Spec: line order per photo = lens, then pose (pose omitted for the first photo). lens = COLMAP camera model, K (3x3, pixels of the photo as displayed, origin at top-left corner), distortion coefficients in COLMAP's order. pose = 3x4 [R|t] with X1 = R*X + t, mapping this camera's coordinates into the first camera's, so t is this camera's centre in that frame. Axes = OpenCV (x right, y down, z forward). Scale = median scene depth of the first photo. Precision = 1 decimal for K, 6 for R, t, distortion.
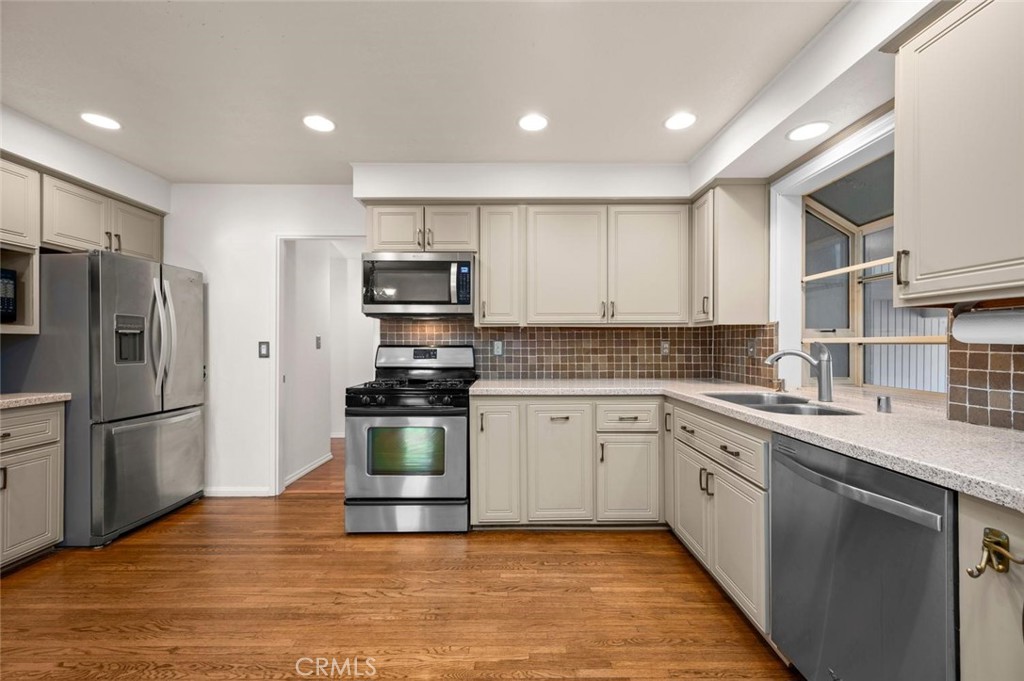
lens RADIAL K [[405.5, 0, 510.9], [0, 405.5, 343.1], [0, 0, 1]] dist [0.000696, 0.000298]
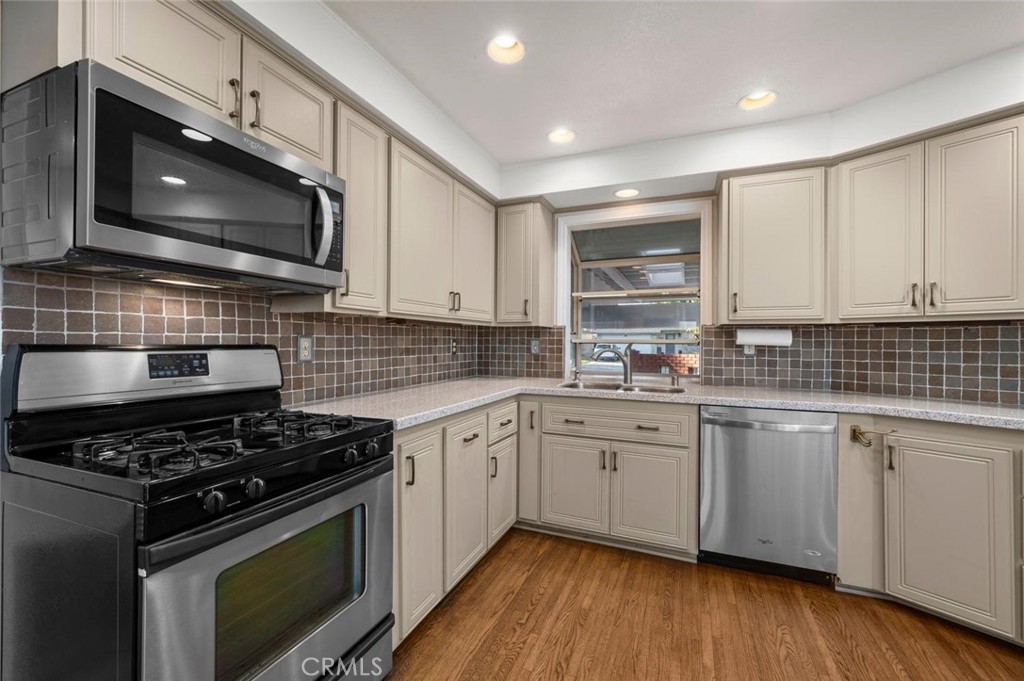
lens RADIAL K [[423.7, 0, 512.0], [0, 423.7, 340.5], [0, 0, 1]] dist [0.002917, 0.000115]
pose [[0.387595, 0.005190, 0.921815, -0.549555], [-0.008441, 0.999962, -0.002081, -0.001776], [-0.921791, -0.006974, 0.387624, 0.561473]]
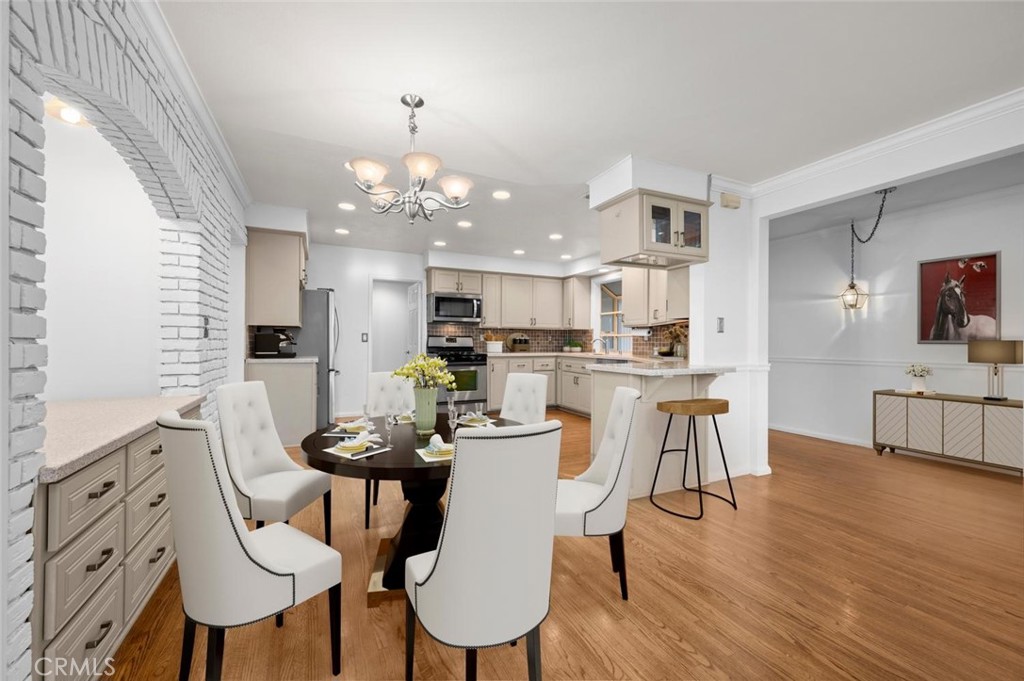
lens RADIAL K [[408.0, 0, 510.2], [0, 408.0, 341.4], [0, 0, 1]] dist [-0.000226, 0.000265]
pose [[0.903055, 0.005965, 0.429484, -0.936670], [-0.007673, 0.999968, 0.002245, 0.028999], [-0.429457, -0.005323, 0.903072, -1.137360]]
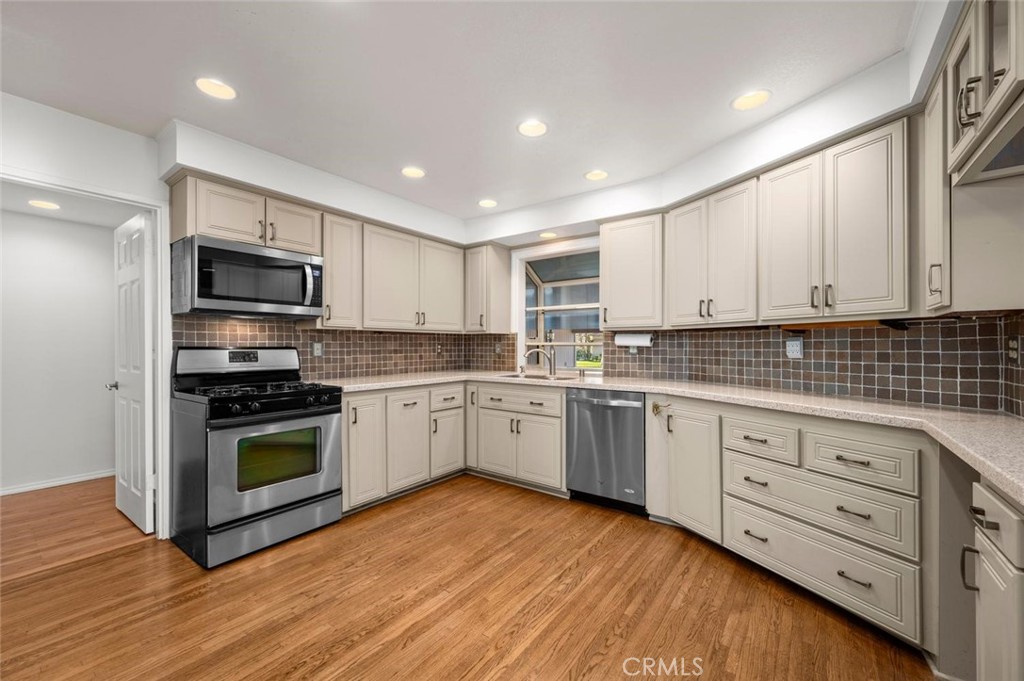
lens RADIAL K [[411.7, 0, 513.3], [0, 411.7, 346.0], [0, 0, 1]] dist [0.000160, 0.000138]
pose [[0.594316, -0.000356, 0.804231, -0.659438], [-0.001858, 0.999997, 0.001816, 0.000488], [-0.804229, -0.002573, 0.594314, -0.018545]]
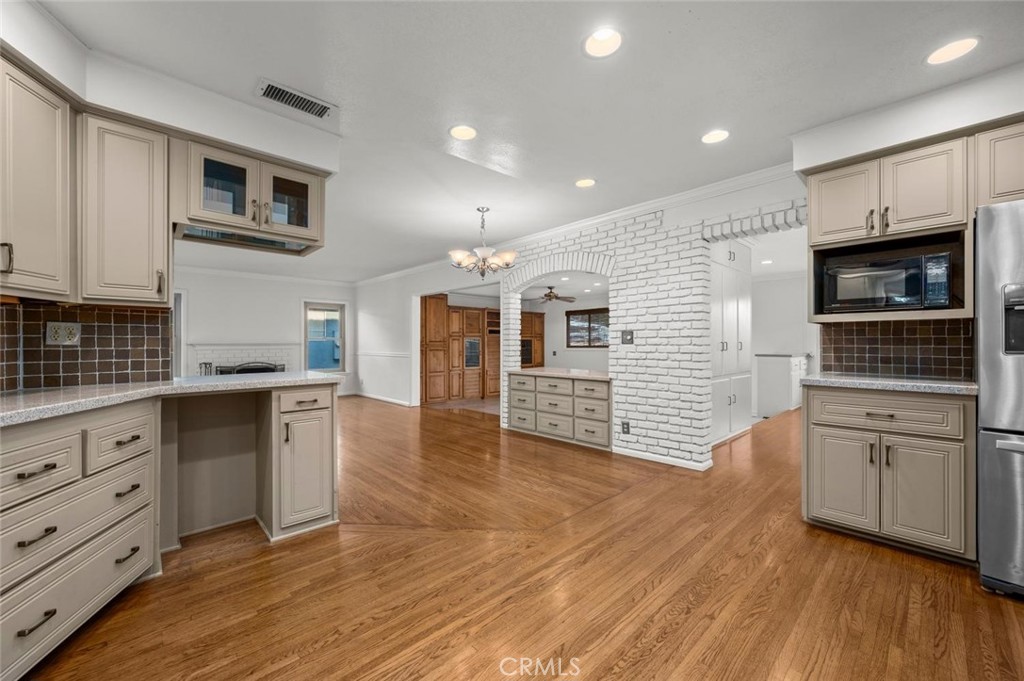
lens RADIAL K [[405.5, 0, 510.9], [0, 405.5, 343.1], [0, 0, 1]] dist [0.000696, 0.000298]
pose [[-0.729227, 0.001042, -0.684271, 0.153426], [0.004765, 0.999982, -0.003554, 0.027335], [0.684256, -0.005852, -0.729219, 0.818413]]
